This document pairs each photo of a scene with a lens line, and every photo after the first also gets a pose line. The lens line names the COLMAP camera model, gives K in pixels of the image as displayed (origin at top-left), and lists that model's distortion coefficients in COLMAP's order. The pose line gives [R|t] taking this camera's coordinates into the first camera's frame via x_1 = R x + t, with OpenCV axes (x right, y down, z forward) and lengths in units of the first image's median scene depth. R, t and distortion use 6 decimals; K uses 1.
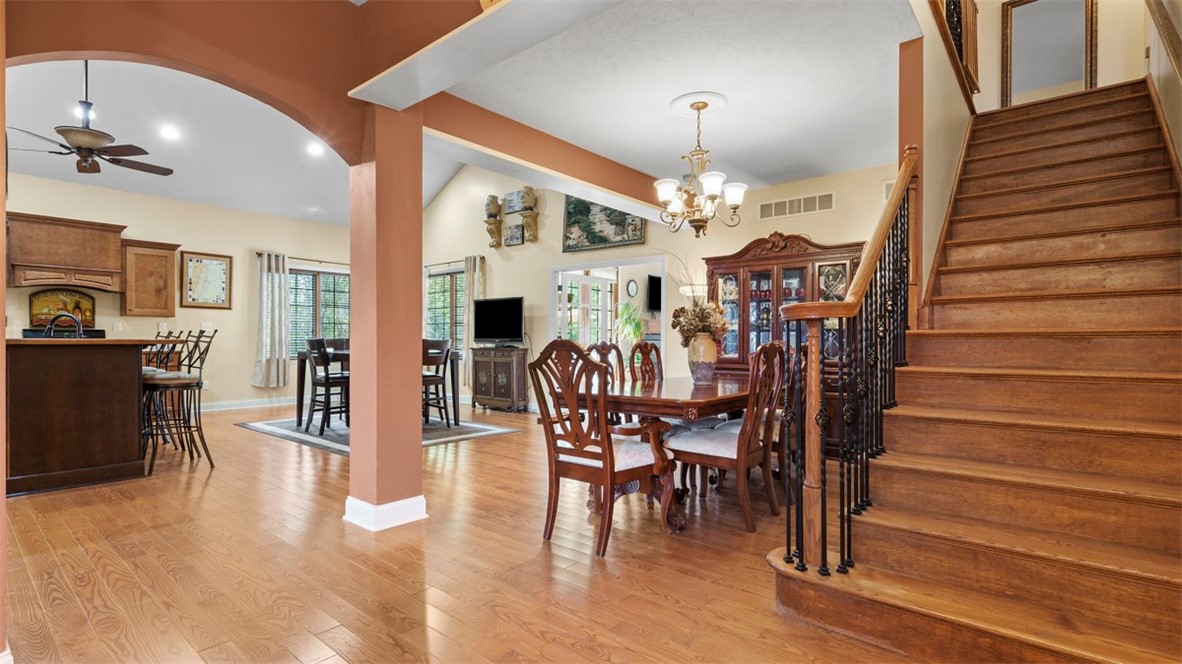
lens RADIAL K [[540.8, 0, 590.1], [0, 540.8, 337.0], [0, 0, 1]] dist [-0.000813, -0.001500]
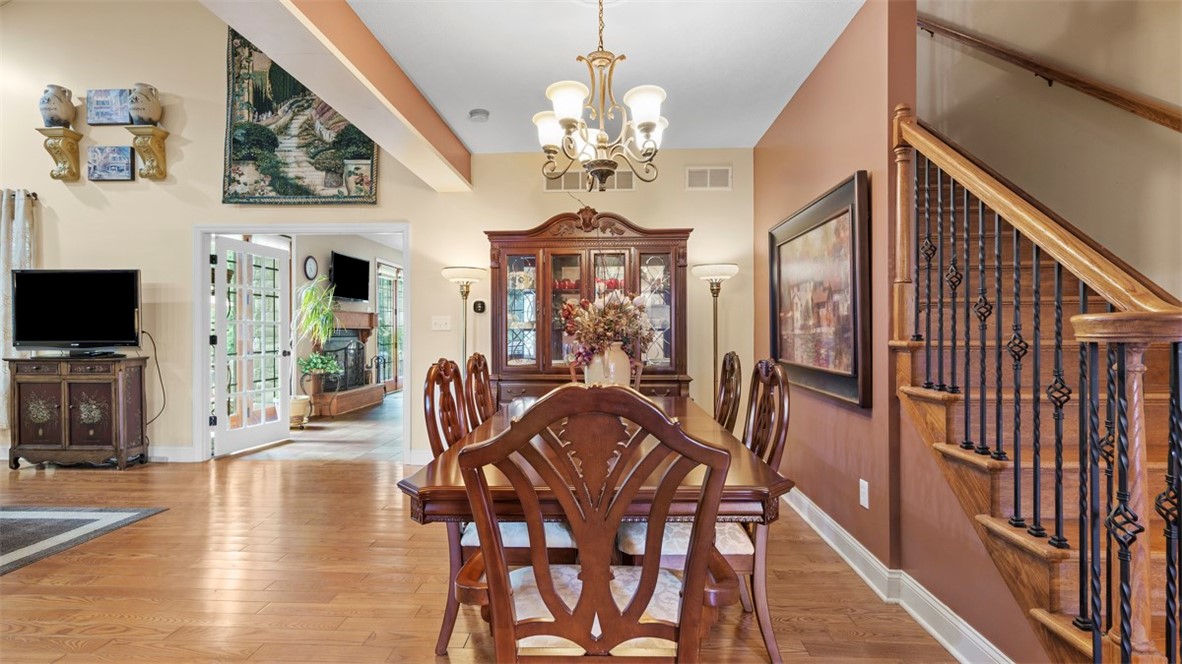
lens RADIAL K [[540.8, 0, 592.8], [0, 540.8, 328.2], [0, 0, 1]] dist [-0.000813, -0.001500]
pose [[0.791161, -0.006777, 0.611570, -0.104905], [0.004095, 0.999975, 0.005784, -0.013832], [-0.611594, -0.002072, 0.791169, 0.264512]]
